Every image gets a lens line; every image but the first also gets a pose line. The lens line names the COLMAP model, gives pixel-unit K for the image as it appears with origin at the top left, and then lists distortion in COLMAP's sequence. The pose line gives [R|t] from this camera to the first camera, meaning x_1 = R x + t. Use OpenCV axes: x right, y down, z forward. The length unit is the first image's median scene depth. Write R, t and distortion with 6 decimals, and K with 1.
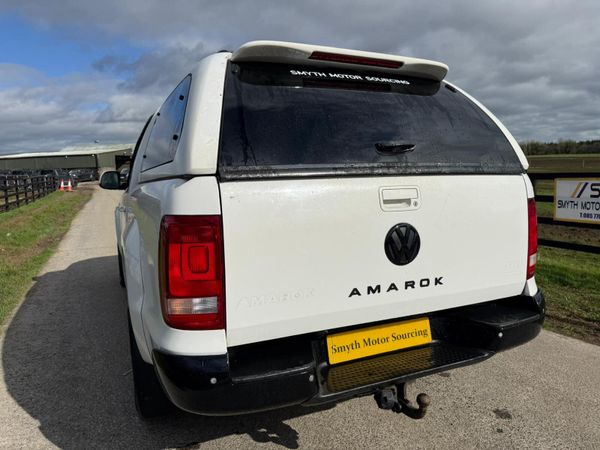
lens RADIAL K [[417.6, 0, 301.7], [0, 417.6, 225.8], [0, 0, 1]] dist [0.024737, -0.032683]
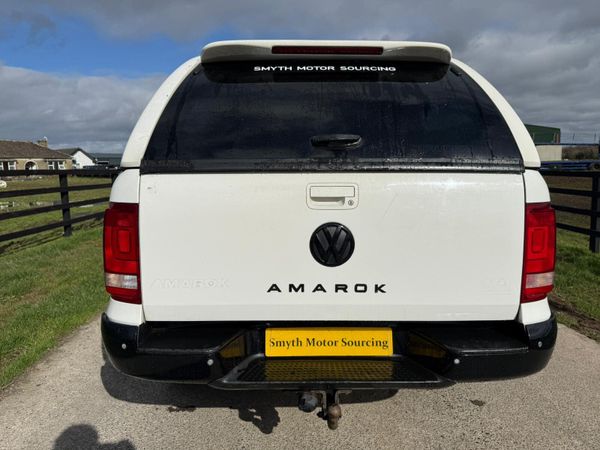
lens RADIAL K [[417.6, 0, 288.5], [0, 417.6, 228.5], [0, 0, 1]] dist [0.024737, -0.032683]
pose [[0.919764, 0.071026, -0.385990, 0.483690], [-0.061787, 0.997429, 0.036307, -0.019385], [0.387577, -0.009545, 0.921788, 0.084384]]
